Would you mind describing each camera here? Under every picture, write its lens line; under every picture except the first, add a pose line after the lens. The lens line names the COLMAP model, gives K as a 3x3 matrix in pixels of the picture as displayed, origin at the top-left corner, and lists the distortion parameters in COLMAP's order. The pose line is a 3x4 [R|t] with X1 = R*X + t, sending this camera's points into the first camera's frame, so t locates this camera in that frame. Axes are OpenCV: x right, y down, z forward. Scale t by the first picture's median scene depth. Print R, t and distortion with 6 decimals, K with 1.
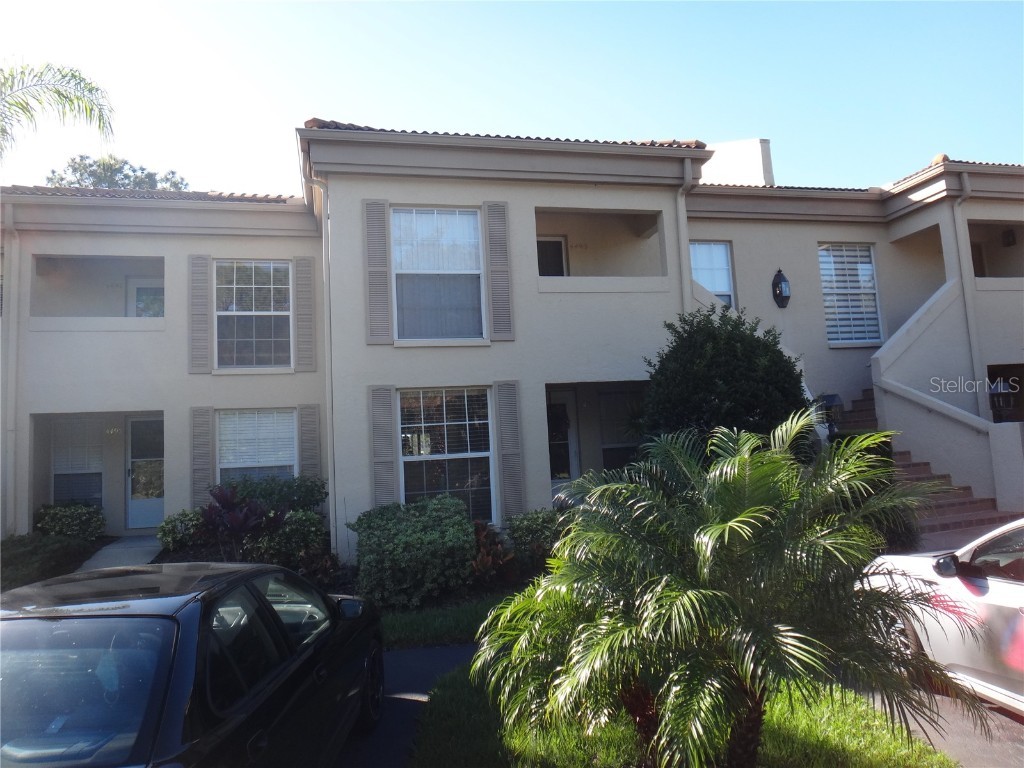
lens RADIAL K [[727.7, 0, 512.0], [0, 727.7, 384.0], [0, 0, 1]] dist [-0.033383, 0.002509]
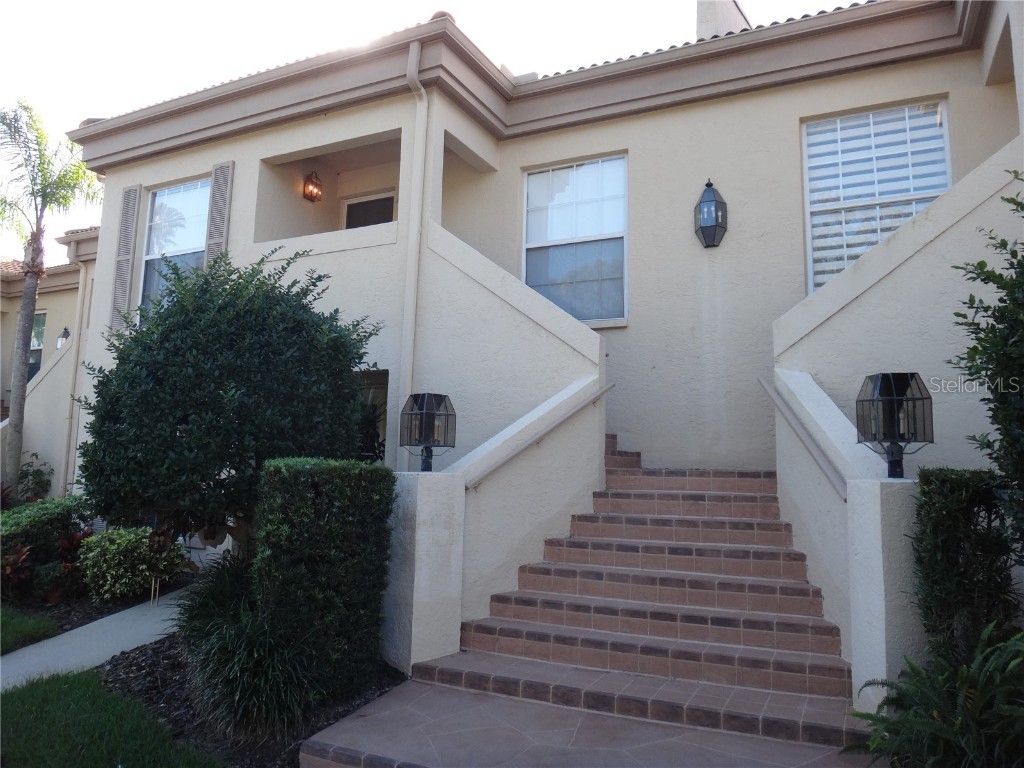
lens RADIAL K [[727.7, 0, 512.0], [0, 727.7, 384.0], [0, 0, 1]] dist [-0.033383, 0.002509]
pose [[0.780148, 0.014043, -0.625437, 0.619146], [0.014073, 0.999101, 0.039987, -0.018847], [0.625436, -0.039997, 0.779249, 0.427416]]
